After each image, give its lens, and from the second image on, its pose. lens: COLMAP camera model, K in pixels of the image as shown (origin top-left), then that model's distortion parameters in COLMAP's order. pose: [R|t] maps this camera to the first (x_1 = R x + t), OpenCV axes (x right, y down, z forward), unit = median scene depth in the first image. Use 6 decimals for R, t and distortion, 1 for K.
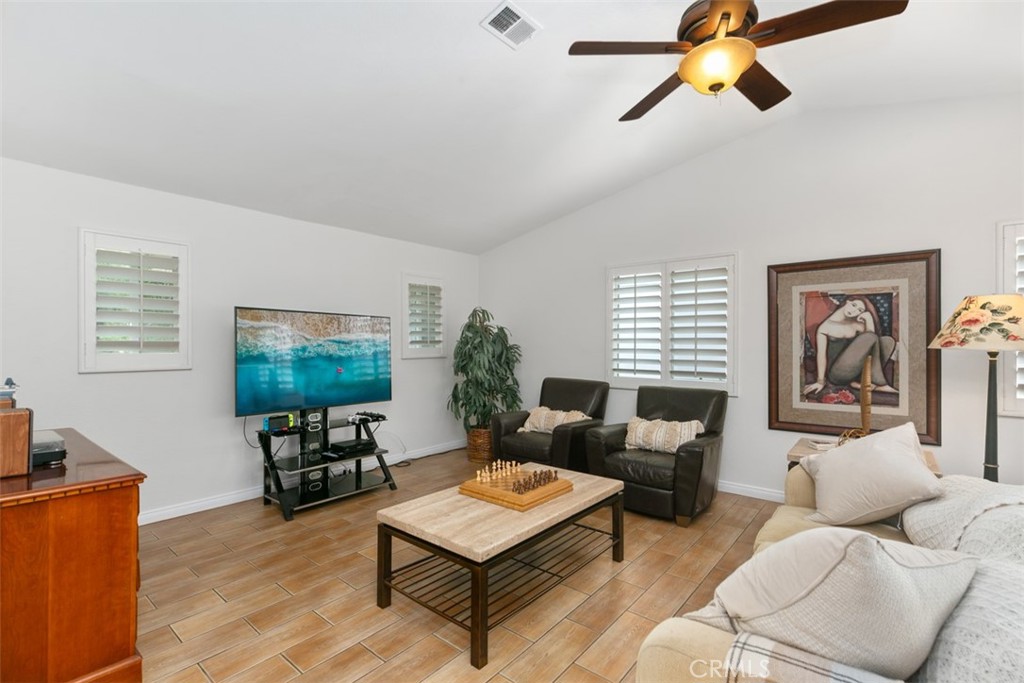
lens RADIAL K [[461.5, 0, 502.1], [0, 461.5, 348.6], [0, 0, 1]] dist [0.003182, -0.000647]
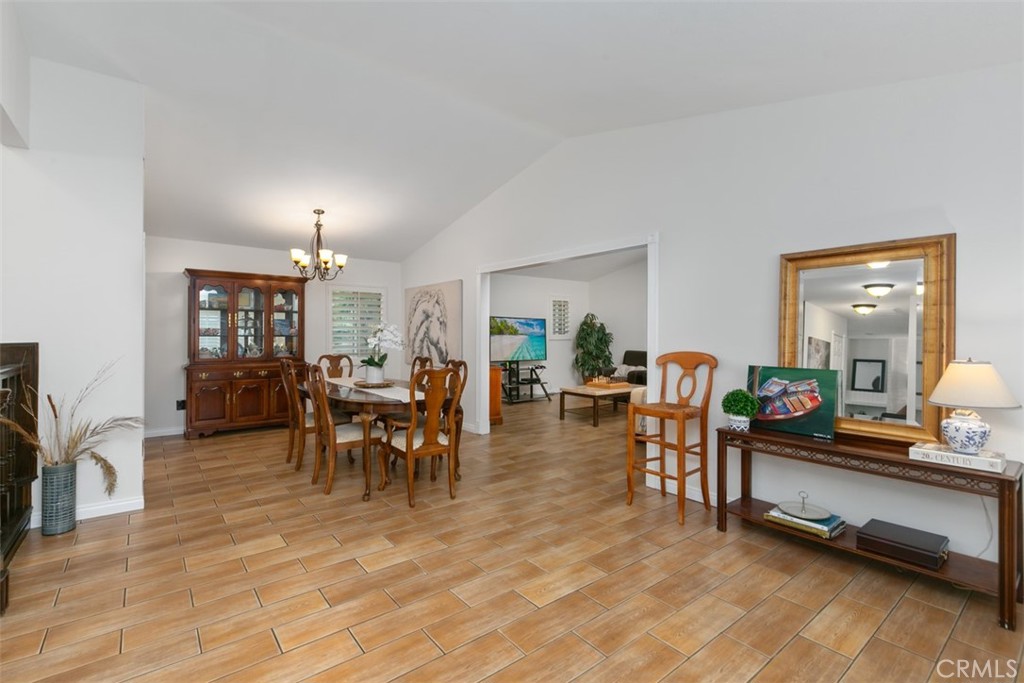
lens RADIAL K [[461.5, 0, 507.7], [0, 461.5, 331.5], [0, 0, 1]] dist [0.003182, -0.000647]
pose [[0.979874, -0.000085, -0.199615, -0.003552], [-0.003482, 0.999841, -0.017514, 0.028045], [0.199585, 0.017856, 0.979718, -1.235315]]
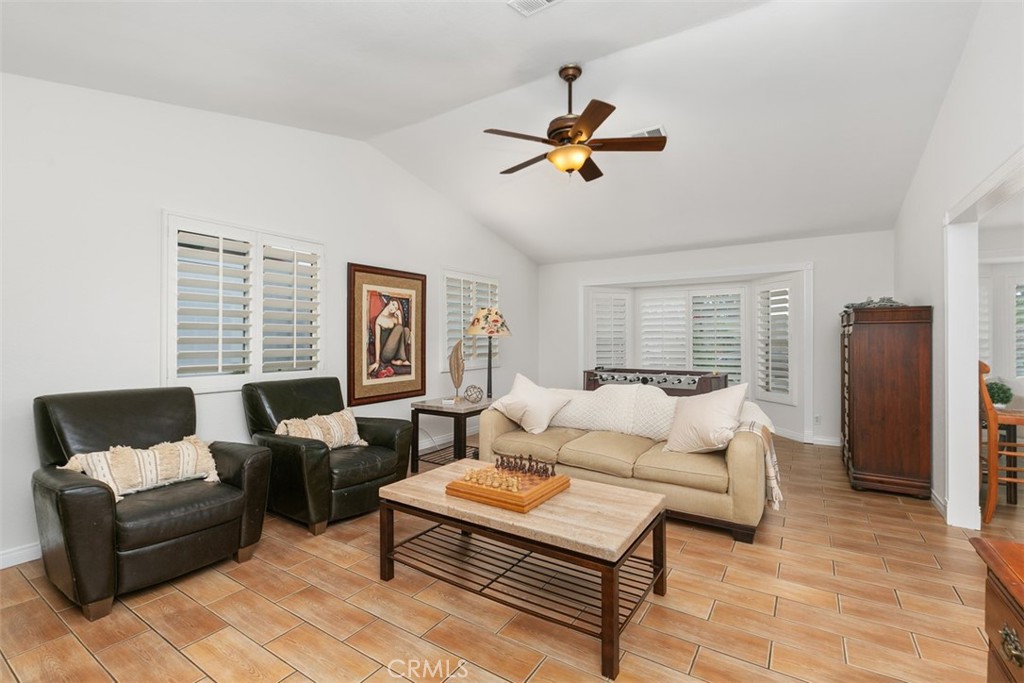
lens RADIAL K [[461.5, 0, 508.7], [0, 461.5, 335.2], [0, 0, 1]] dist [0.003182, -0.000647]
pose [[-0.130351, 0.005836, 0.991451, -0.613356], [0.010534, 0.999934, -0.004501, 0.007358], [-0.991412, 0.009858, -0.130404, 0.790280]]
